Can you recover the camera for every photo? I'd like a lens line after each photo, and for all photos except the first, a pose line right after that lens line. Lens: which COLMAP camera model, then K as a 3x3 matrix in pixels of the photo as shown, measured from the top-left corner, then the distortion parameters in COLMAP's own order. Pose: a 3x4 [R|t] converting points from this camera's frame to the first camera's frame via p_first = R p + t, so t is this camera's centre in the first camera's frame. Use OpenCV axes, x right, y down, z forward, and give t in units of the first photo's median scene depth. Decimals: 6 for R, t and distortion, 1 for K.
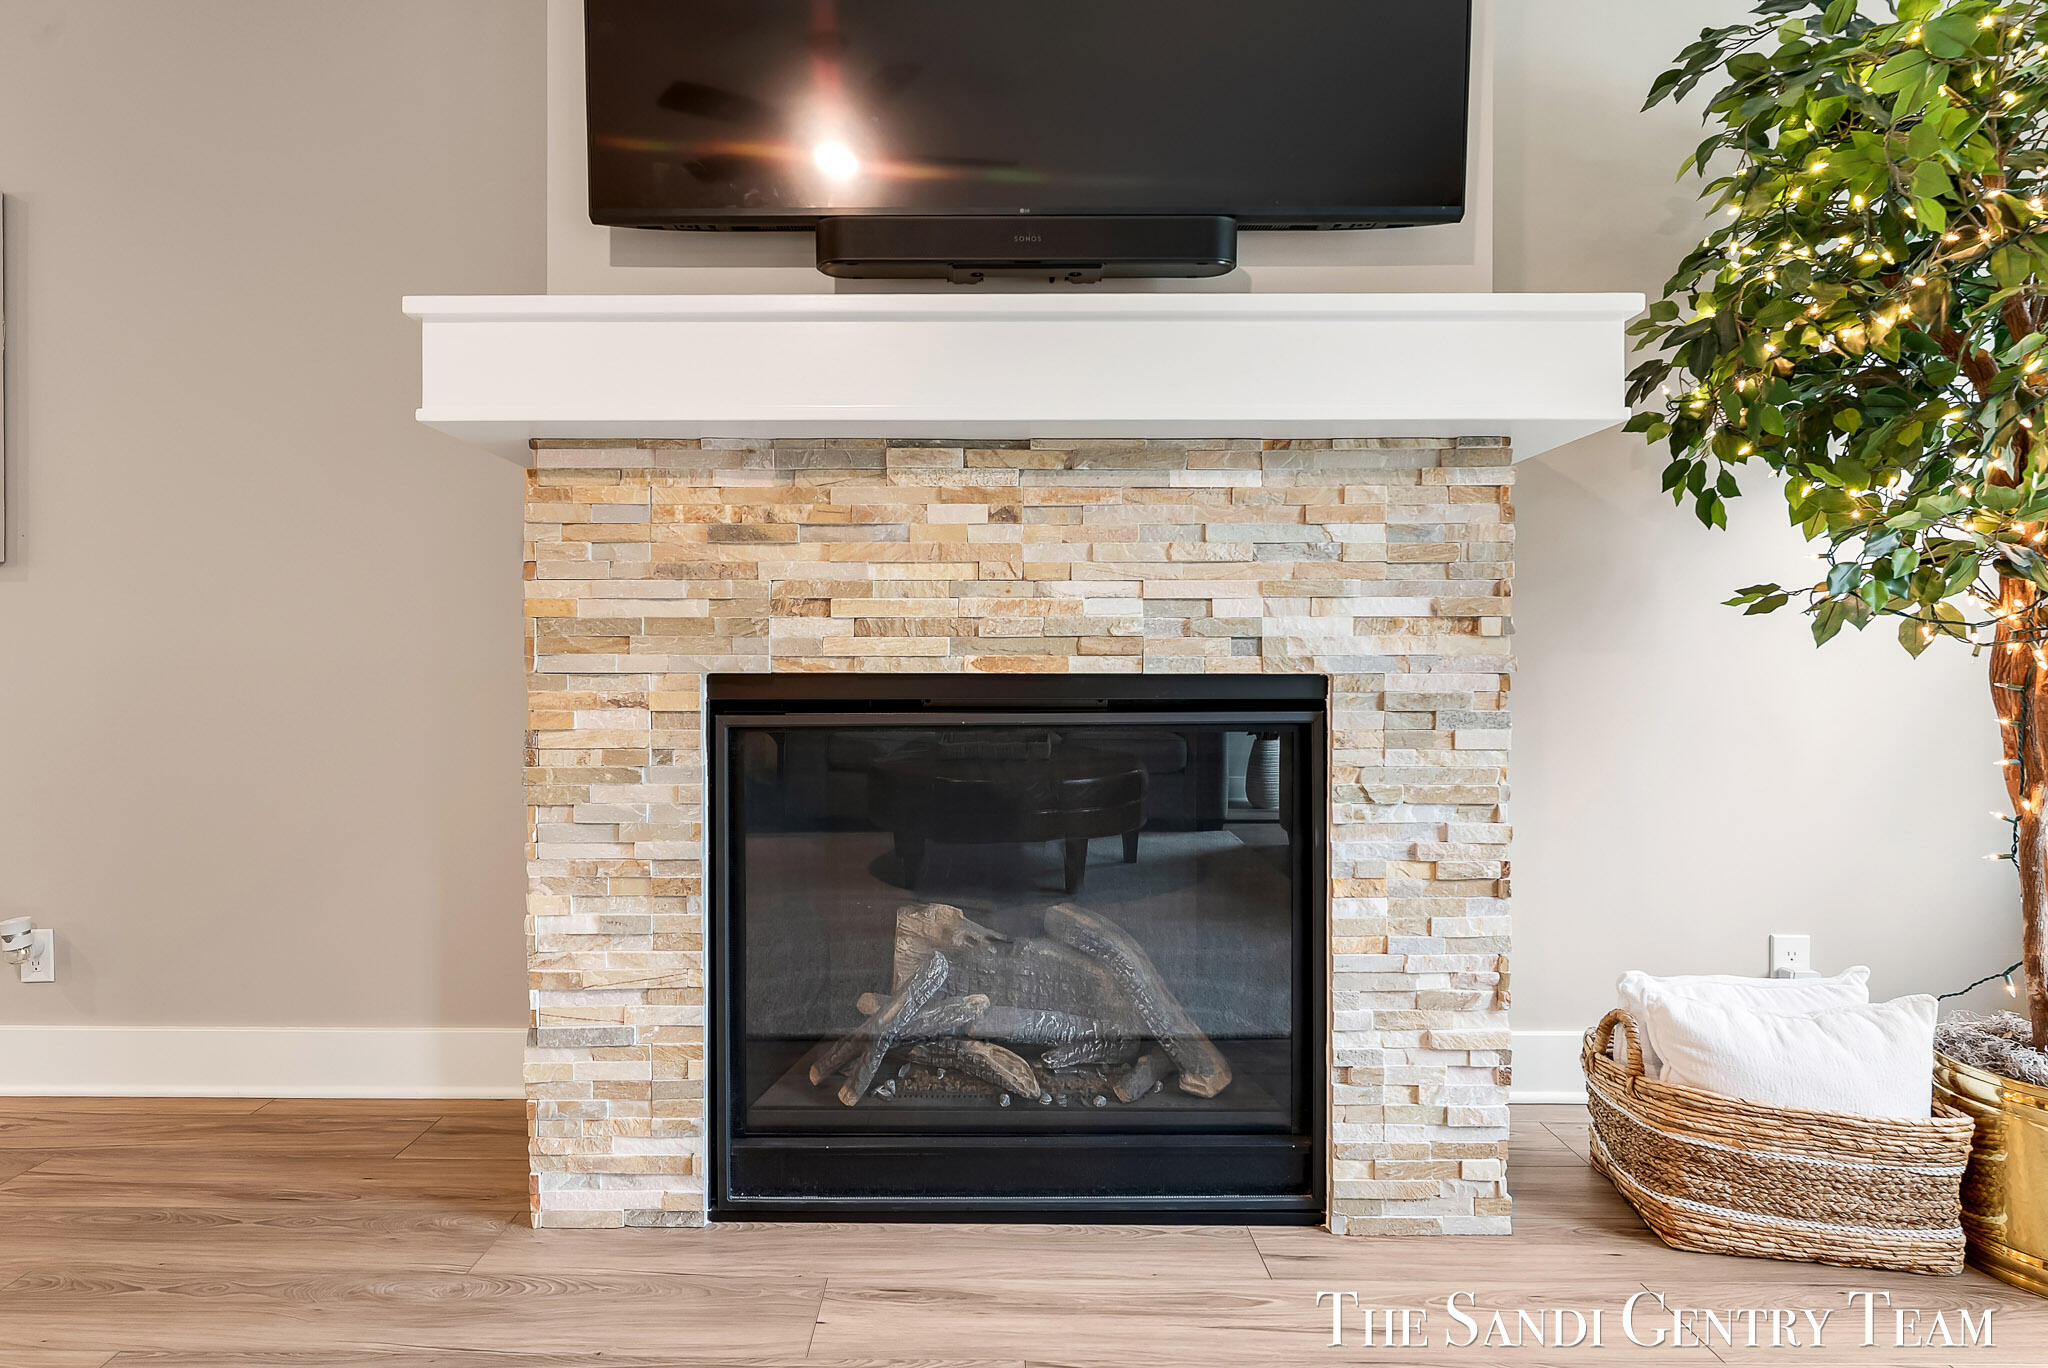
lens RADIAL K [[1050.7, 0, 1003.6], [0, 1050.7, 664.1], [0, 0, 1]] dist [-0.003440, 0.001162]
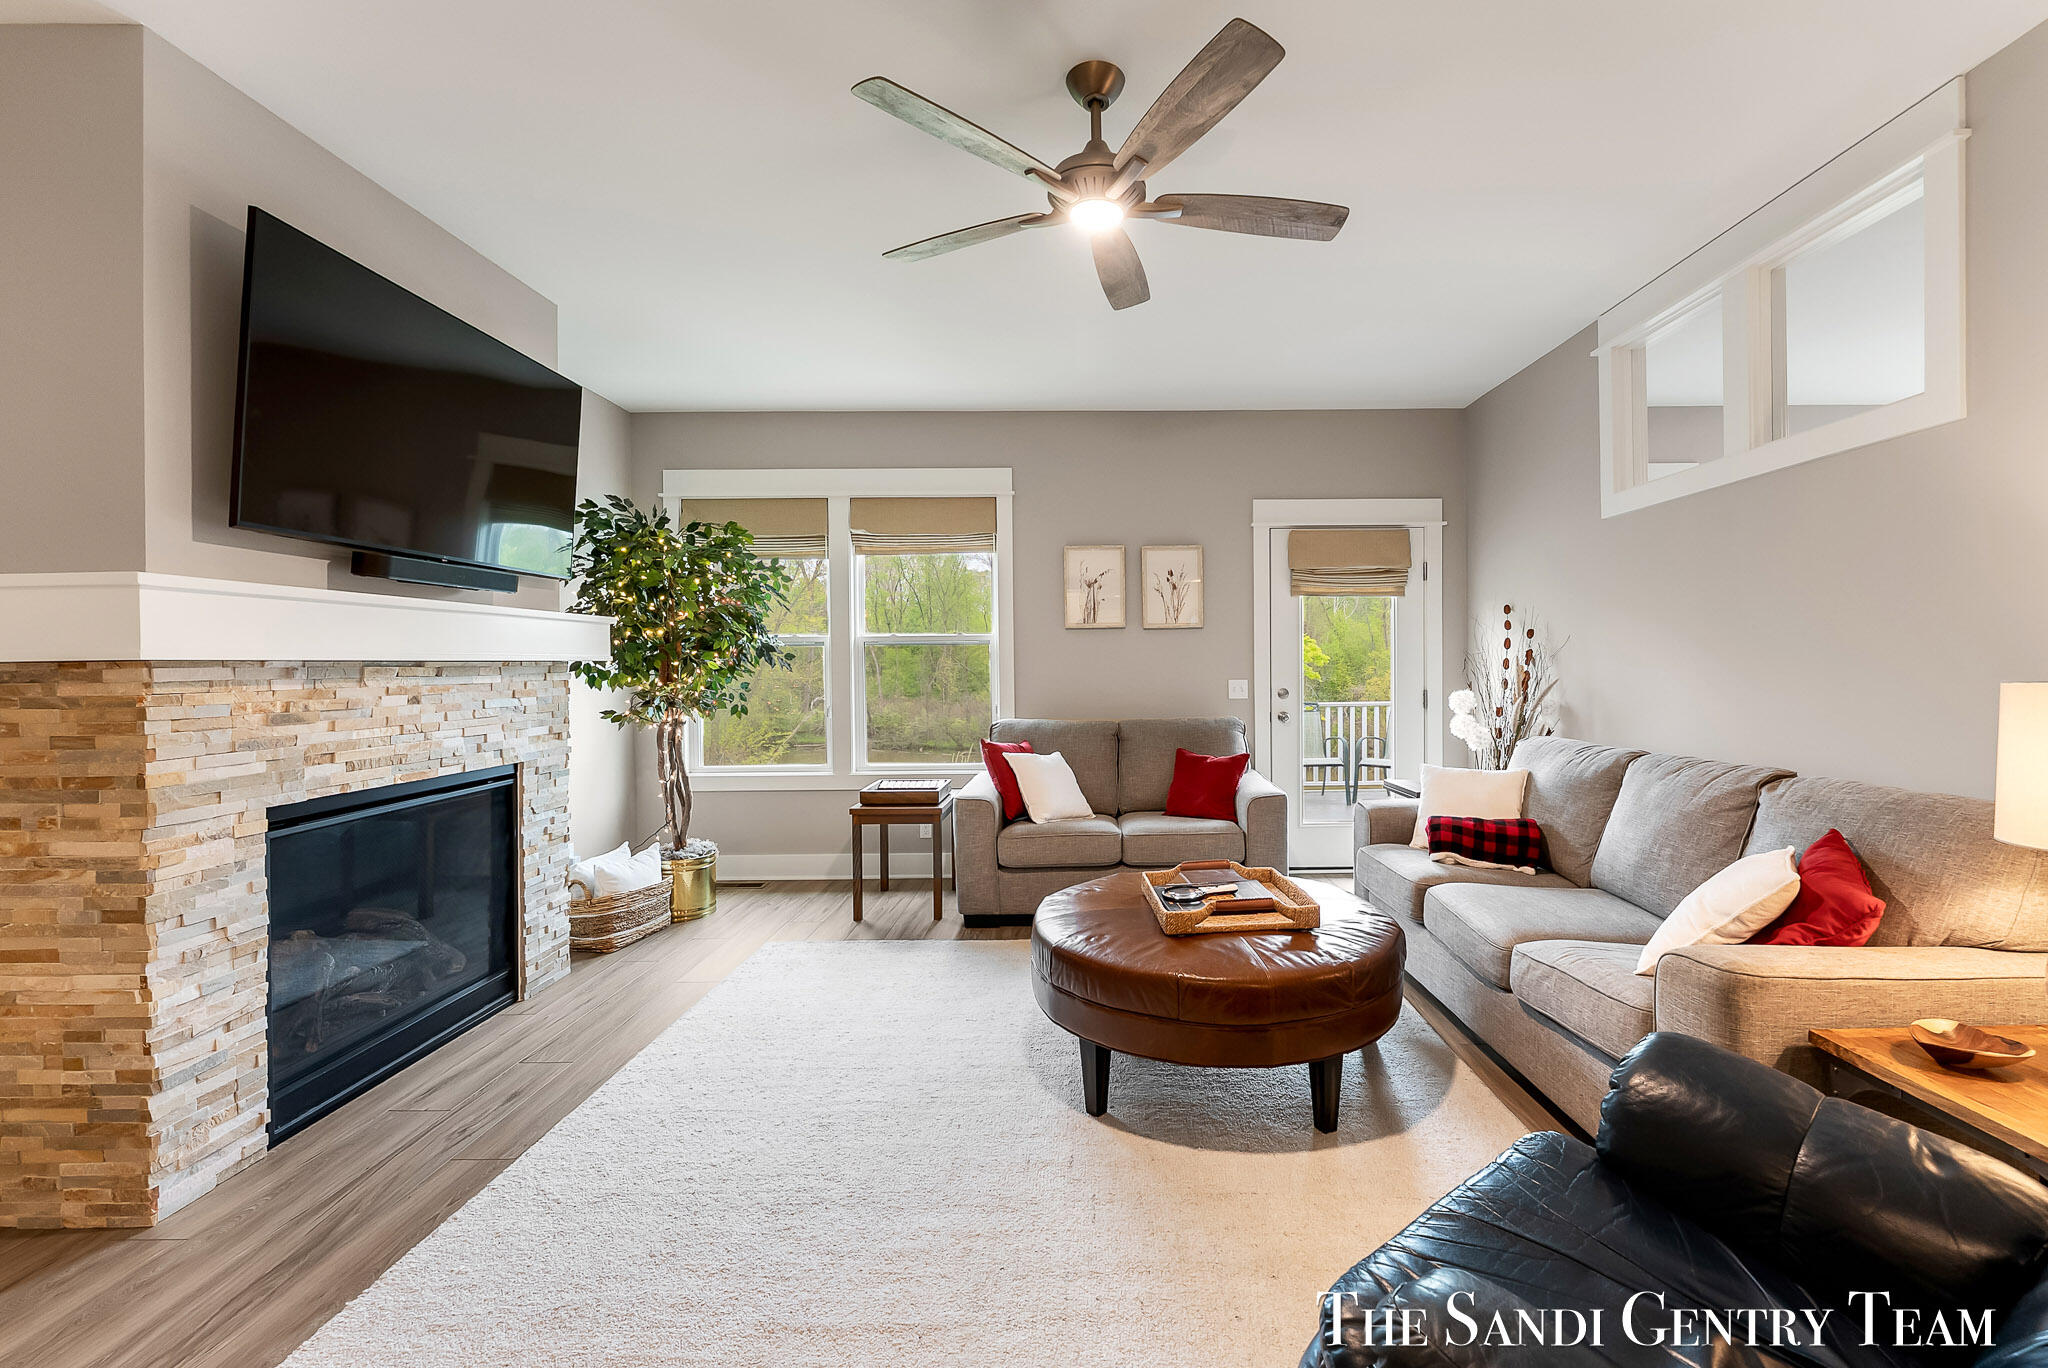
lens RADIAL K [[856.2, 0, 1087.7], [0, 856.2, 667.7], [0, 0, 1]] dist [-0.000218, -0.000608]
pose [[-0.018185, -0.008156, 0.999801, -1.610098], [0.005098, 0.999953, 0.008250, -0.208609], [-0.999822, 0.005247, -0.018142, -0.225674]]
